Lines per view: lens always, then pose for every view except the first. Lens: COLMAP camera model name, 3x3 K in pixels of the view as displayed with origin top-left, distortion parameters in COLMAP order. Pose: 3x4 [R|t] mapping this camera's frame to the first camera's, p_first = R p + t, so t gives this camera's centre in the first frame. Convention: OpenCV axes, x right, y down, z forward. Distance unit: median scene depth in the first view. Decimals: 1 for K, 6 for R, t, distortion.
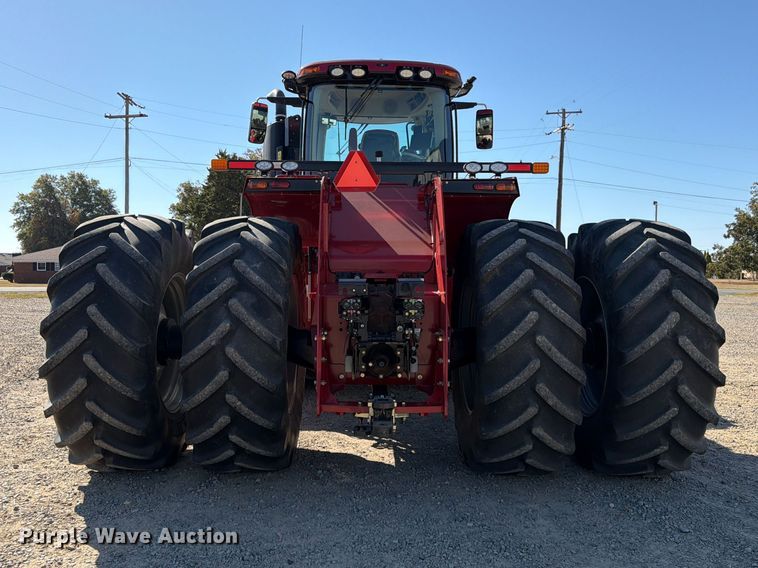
lens RADIAL K [[639.9, 0, 392.7], [0, 639.9, 286.8], [0, 0, 1]] dist [0.071719, -0.005607]
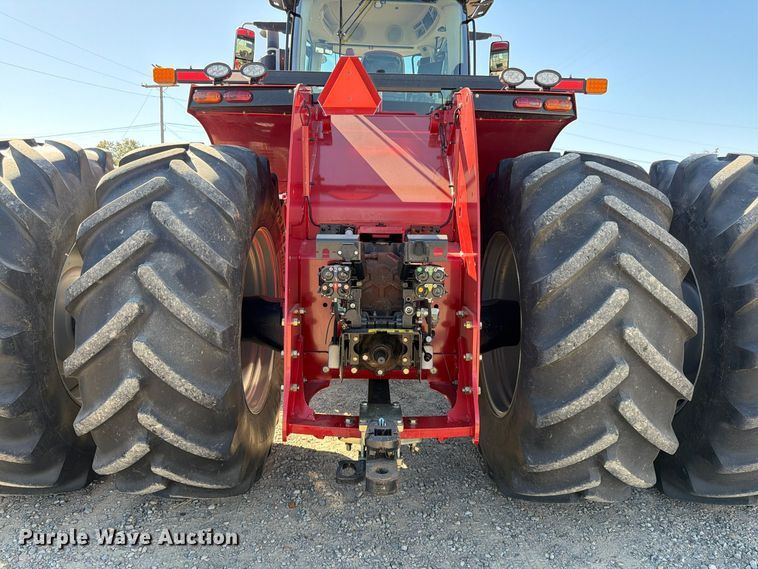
lens RADIAL K [[532.8, 0, 385.3], [0, 532.8, 287.4], [0, 0, 1]] dist [0.109368, -0.169534]
pose [[0.999877, 0.011722, -0.010429, -0.007783], [-0.010724, 0.995781, 0.091138, -0.008655], [0.011454, -0.091015, 0.995784, 0.440768]]
